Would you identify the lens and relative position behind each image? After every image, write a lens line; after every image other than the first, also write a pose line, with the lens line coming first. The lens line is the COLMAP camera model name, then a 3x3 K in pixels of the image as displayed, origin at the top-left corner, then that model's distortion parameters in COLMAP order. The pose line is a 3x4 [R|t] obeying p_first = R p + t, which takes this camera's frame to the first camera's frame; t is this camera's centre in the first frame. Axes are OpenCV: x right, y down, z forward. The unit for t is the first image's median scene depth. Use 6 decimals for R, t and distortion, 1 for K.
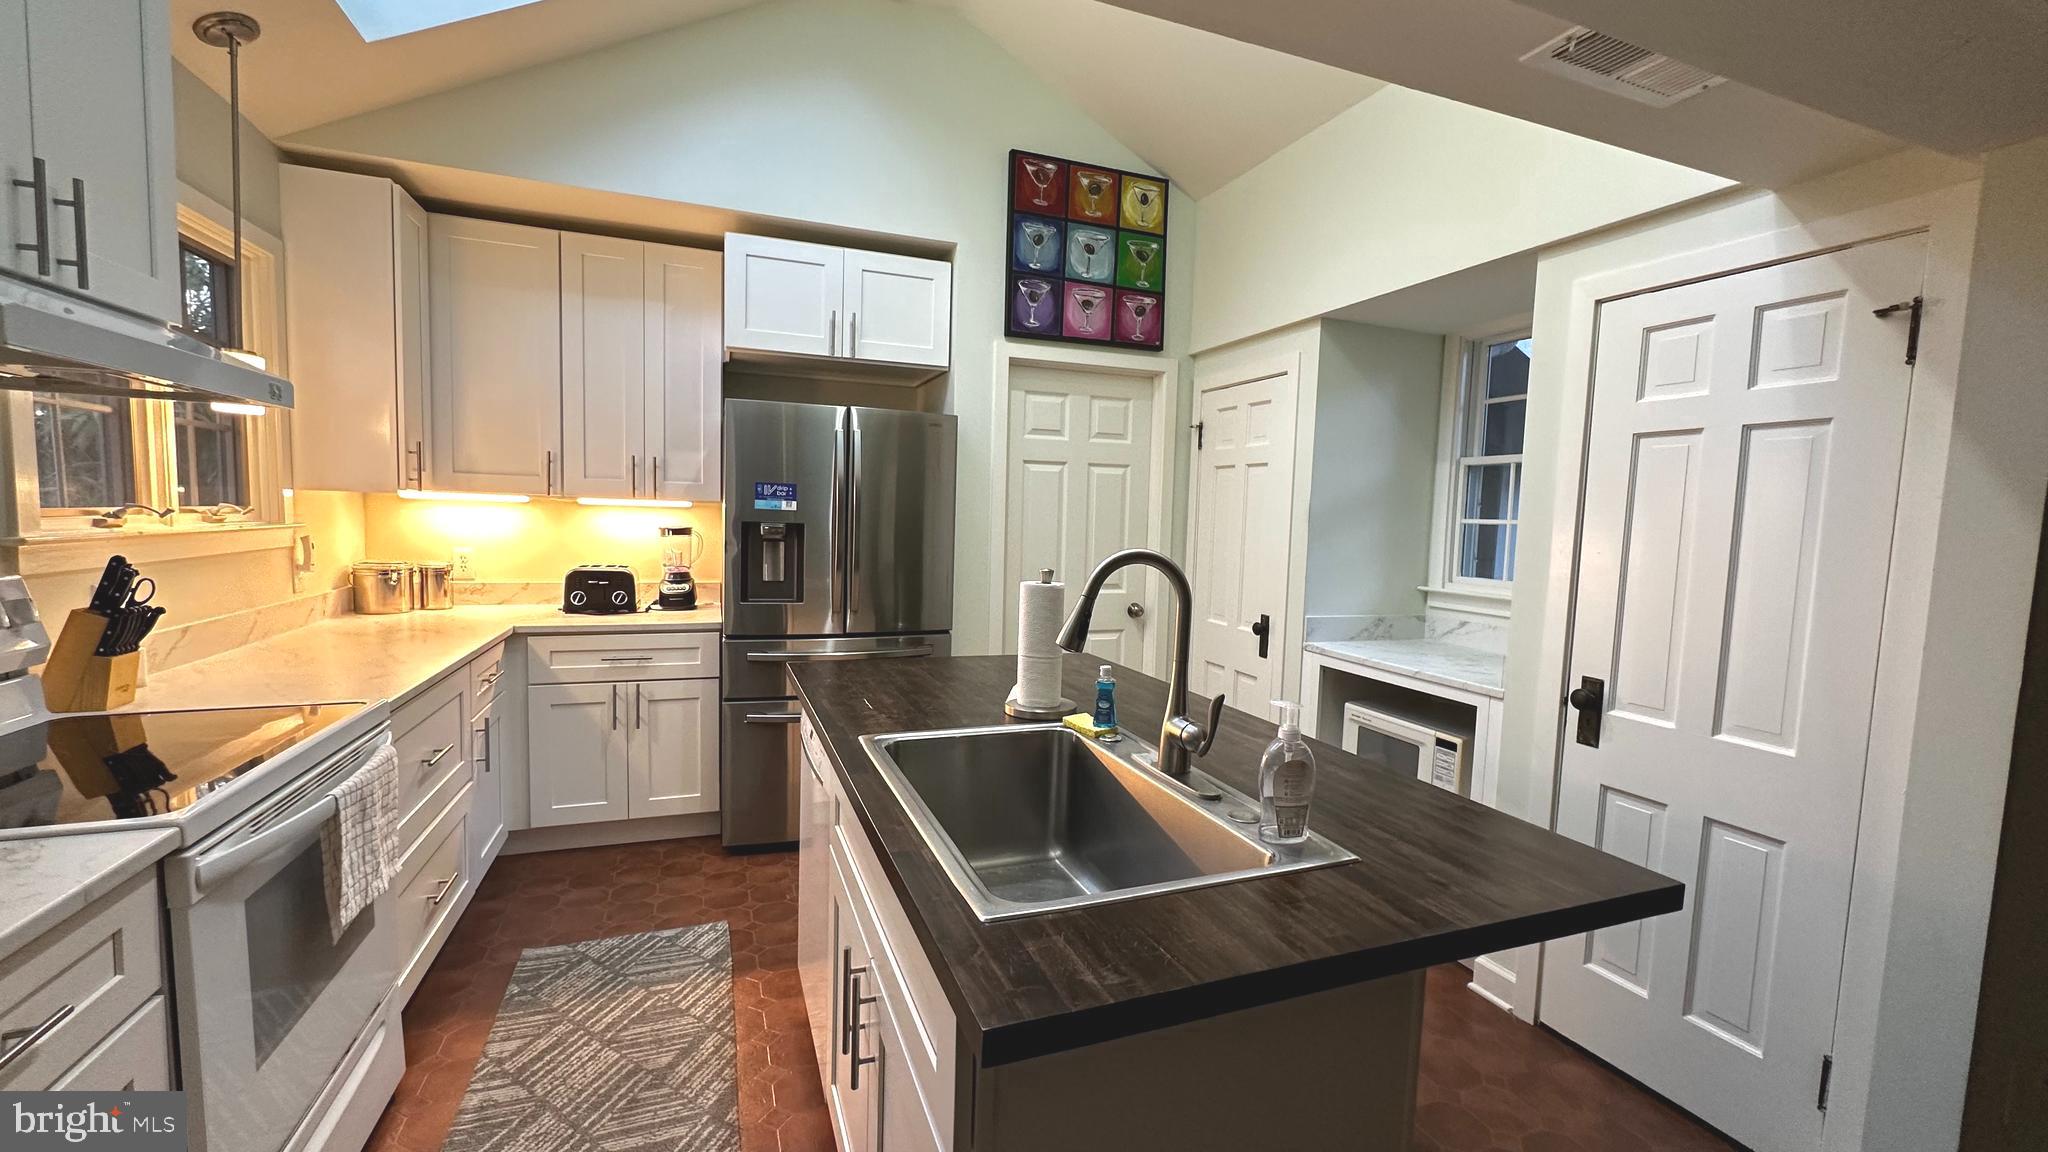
lens RADIAL K [[818.5, 0, 1024.0], [0, 818.5, 576.0], [0, 0, 1]] dist [-0.003311, 0.000377]
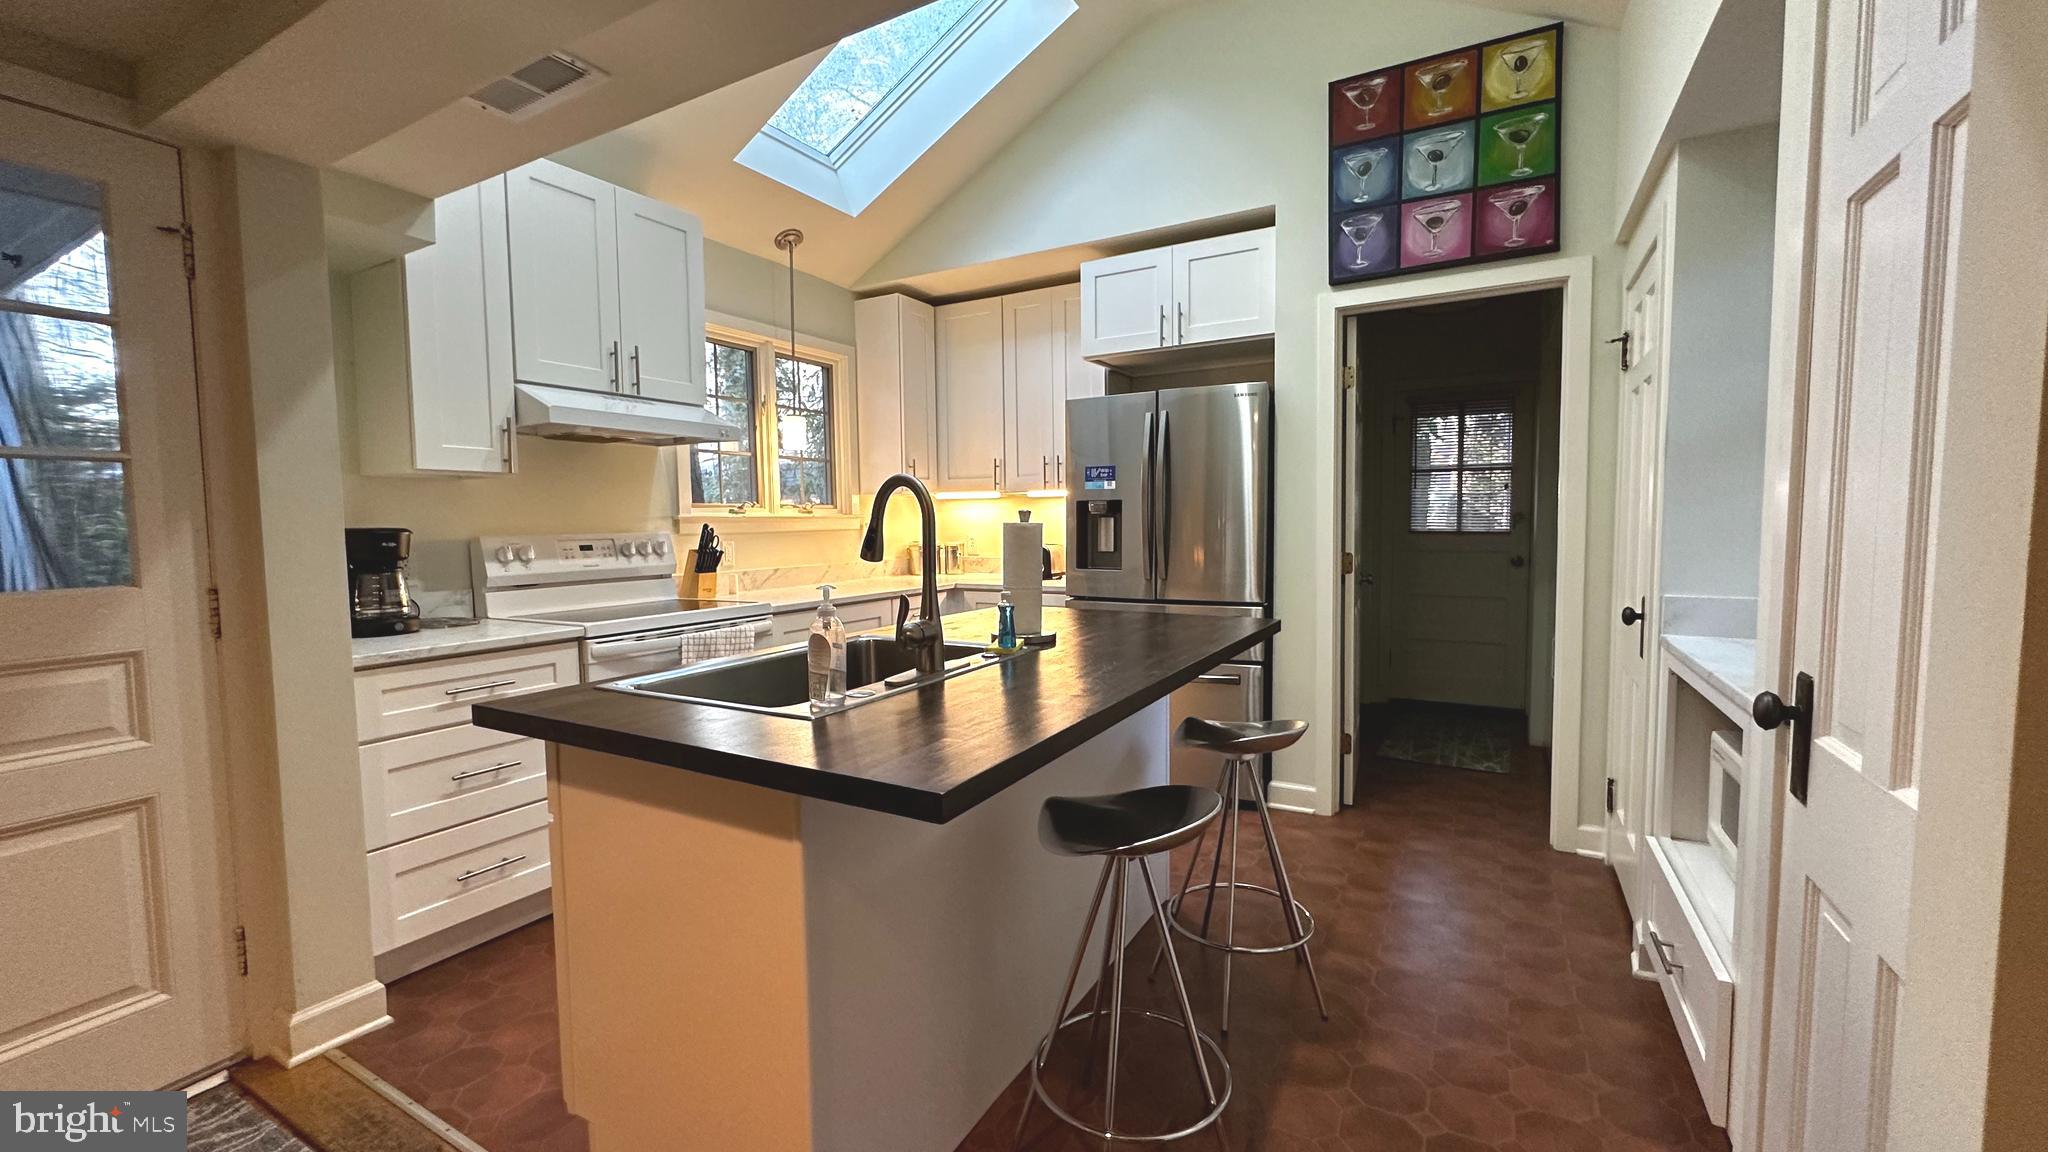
lens RADIAL K [[818.5, 0, 1024.0], [0, 818.5, 576.0], [0, 0, 1]] dist [-0.003311, 0.000377]
pose [[0.635336, 0.013398, -0.772119, 0.482959], [-0.029927, 0.999526, -0.007281, 0.049133], [0.771656, 0.027733, 0.635436, 0.165547]]
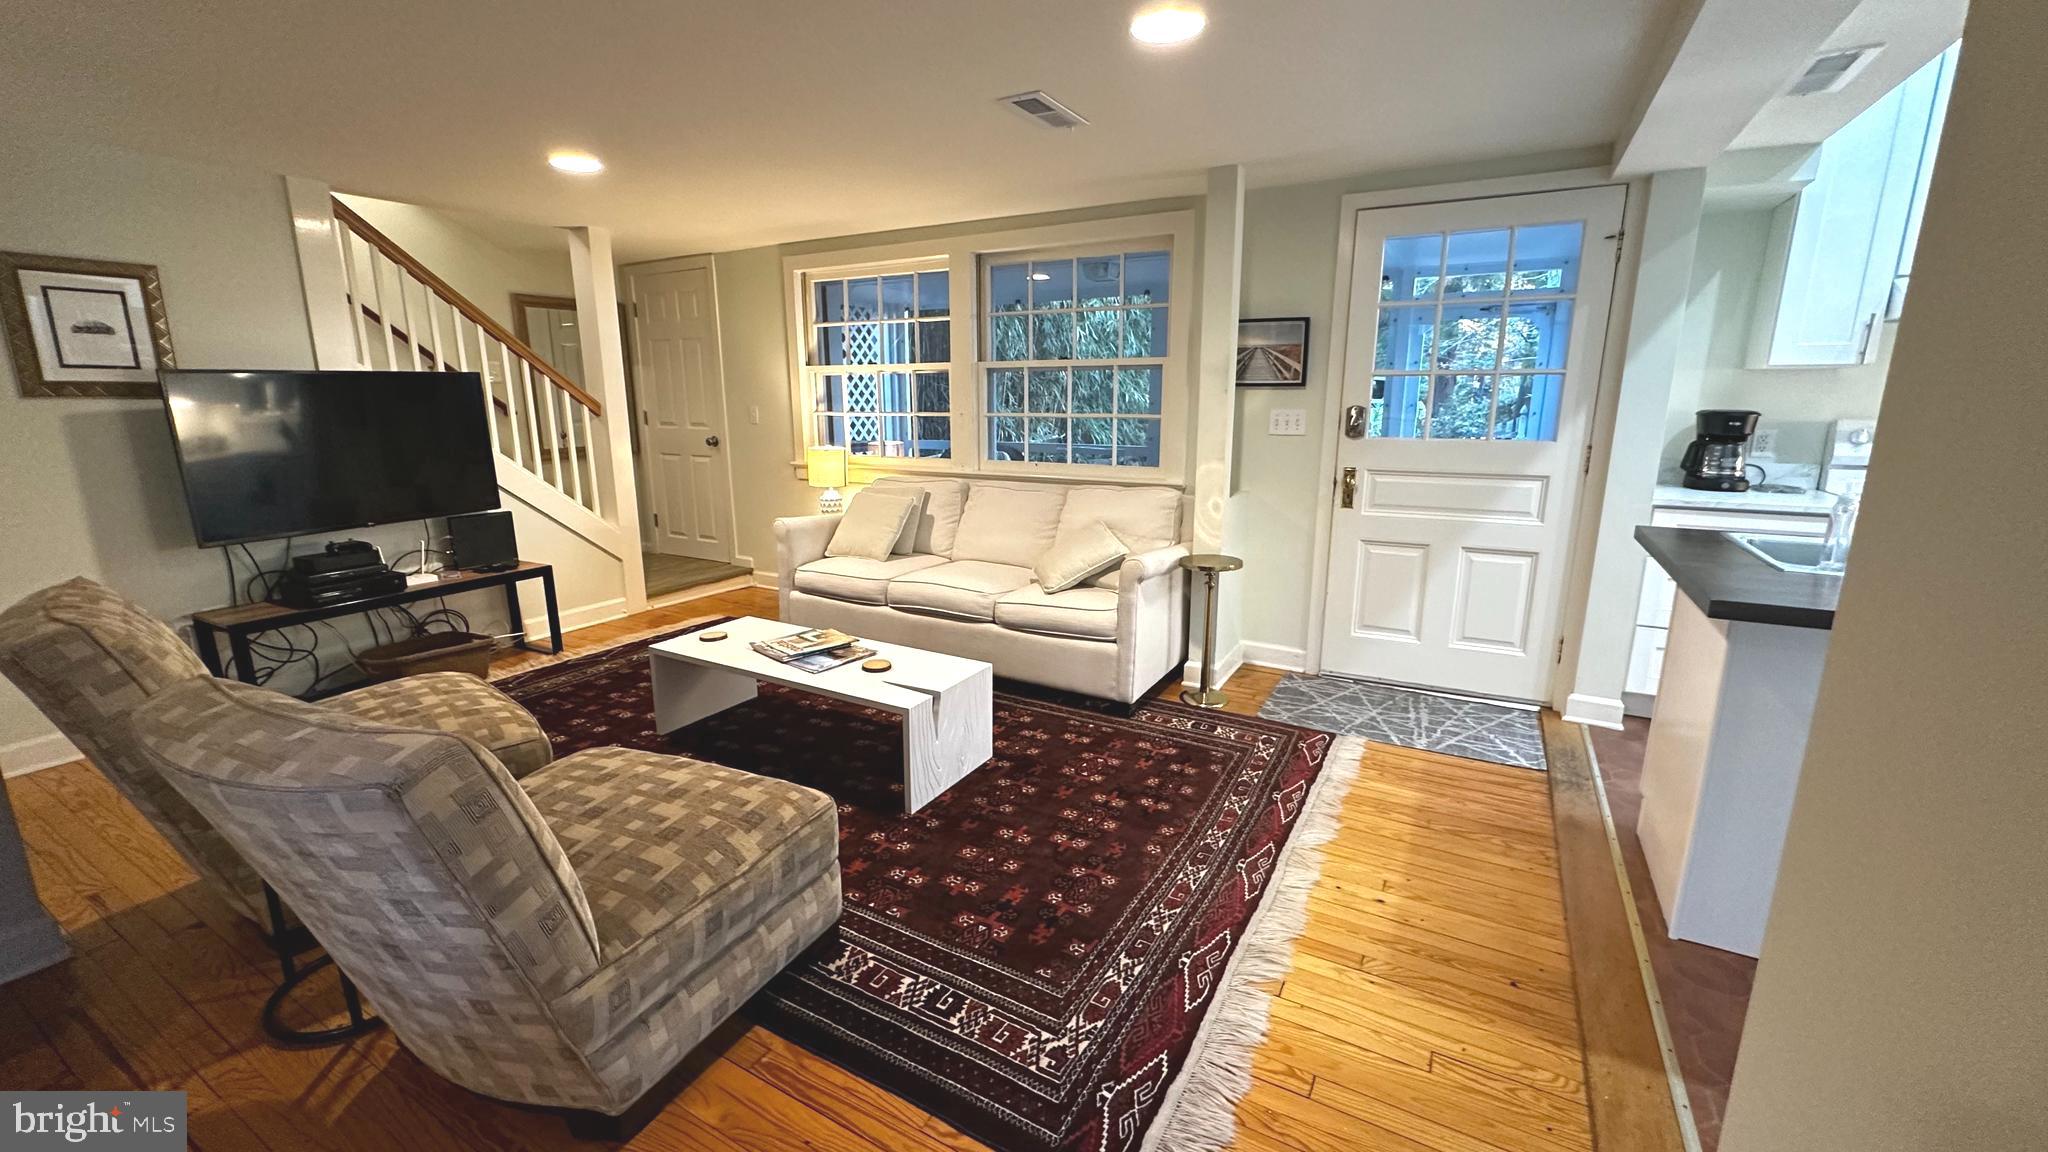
lens RADIAL K [[818.5, 0, 1024.0], [0, 818.5, 576.0], [0, 0, 1]] dist [-0.003311, 0.000377]
pose [[-0.772667, 0.109798, -0.625244, 0.834914], [-0.072664, 0.963157, 0.258935, 0.018357], [0.630639, 0.245504, -0.736222, 0.408750]]
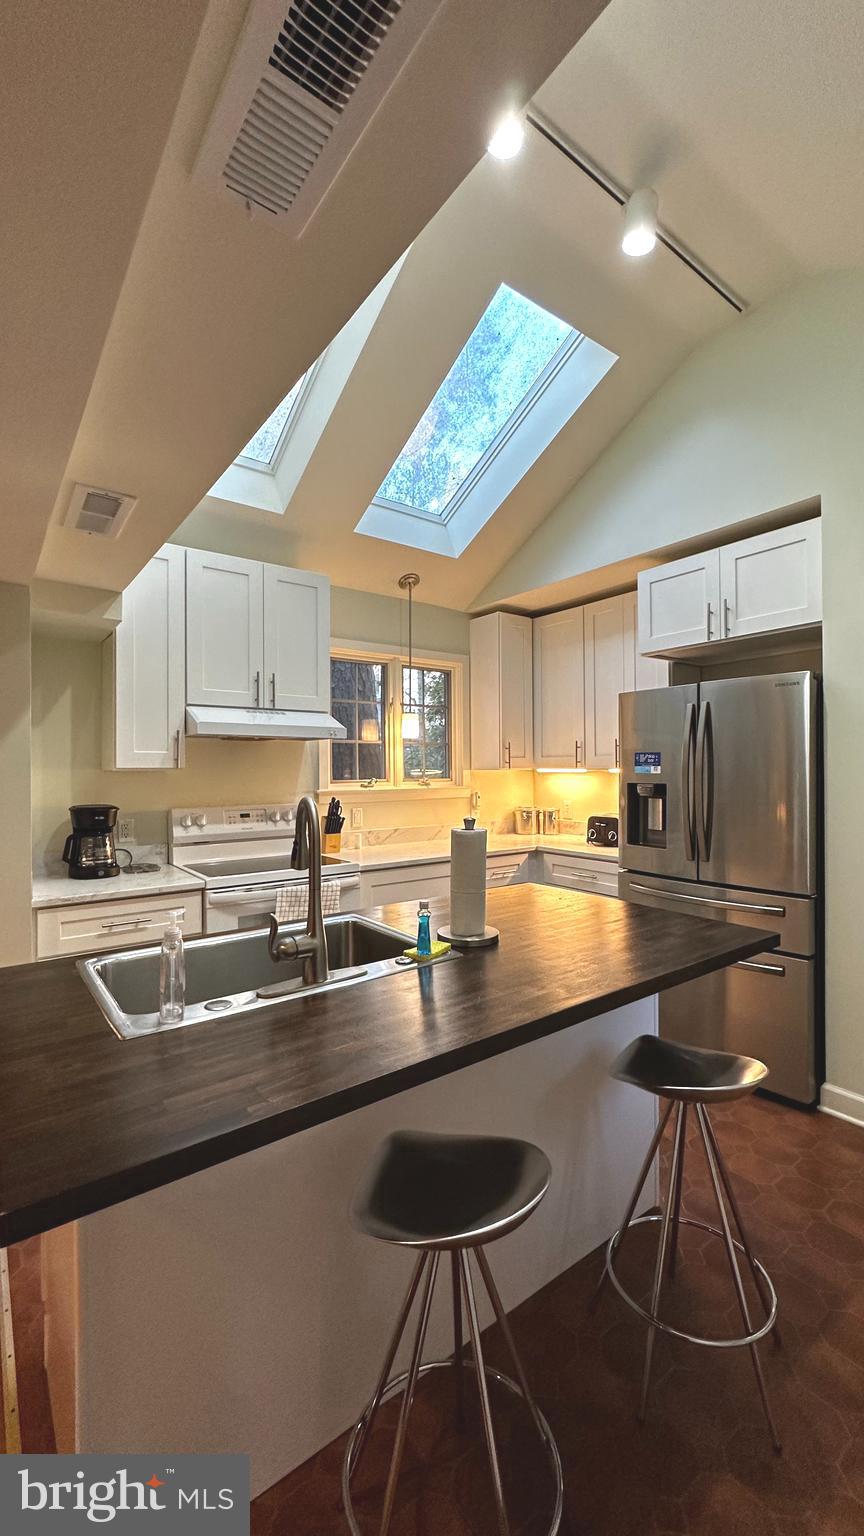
lens RADIAL K [[613.9, 0, 432.0], [0, 613.9, 768.0], [0, 0, 1]] dist [-0.003311, 0.000377]
pose [[0.273058, -0.034571, -0.961376, 0.479660], [-0.063064, 0.996561, -0.053749, -0.015677], [0.959928, 0.075305, 0.269939, 0.383926]]
